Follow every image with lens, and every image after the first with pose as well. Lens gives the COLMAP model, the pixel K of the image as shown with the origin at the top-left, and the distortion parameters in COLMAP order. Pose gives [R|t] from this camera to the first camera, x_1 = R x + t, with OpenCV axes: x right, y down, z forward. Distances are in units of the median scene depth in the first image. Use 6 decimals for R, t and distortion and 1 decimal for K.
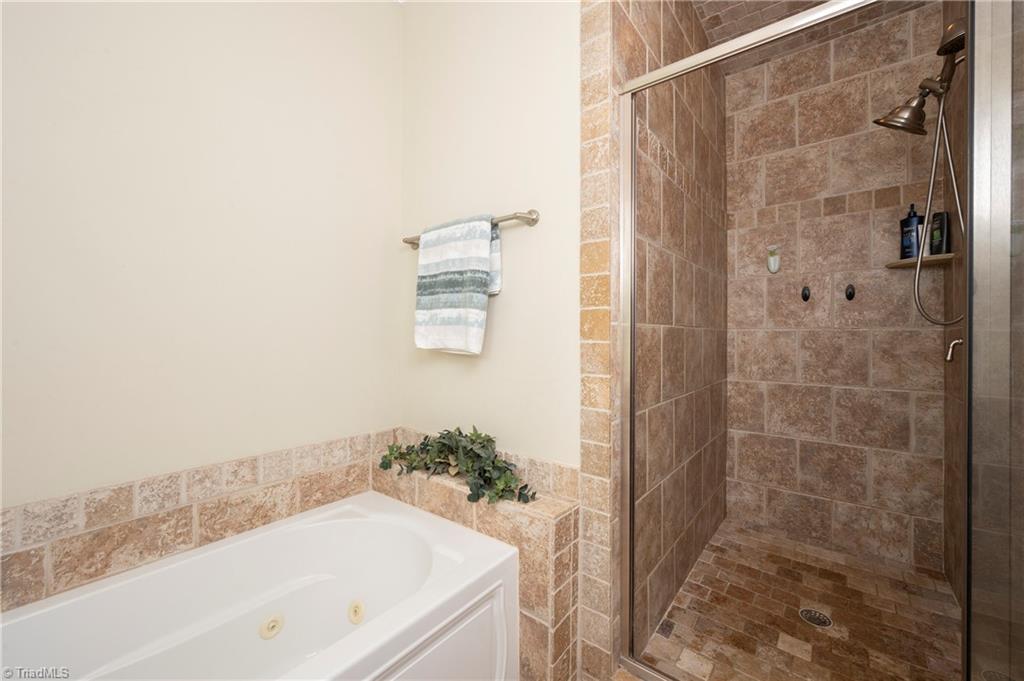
lens RADIAL K [[403.8, 0, 508.3], [0, 403.8, 334.9], [0, 0, 1]] dist [0.000162, -0.000132]
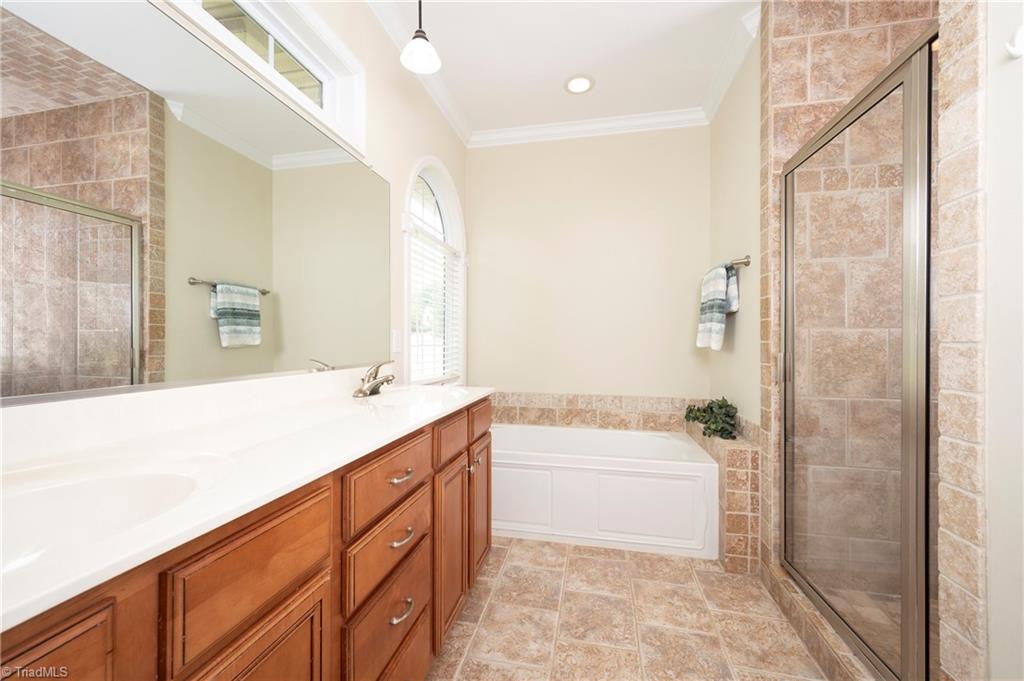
lens RADIAL K [[403.8, 0, 512.6], [0, 403.8, 341.4], [0, 0, 1]] dist [0.000162, -0.000132]
pose [[0.442462, -0.001352, -0.896786, 1.024440], [-0.004996, 0.999980, -0.003972, 0.023001], [0.896773, 0.006238, 0.442446, -0.461395]]
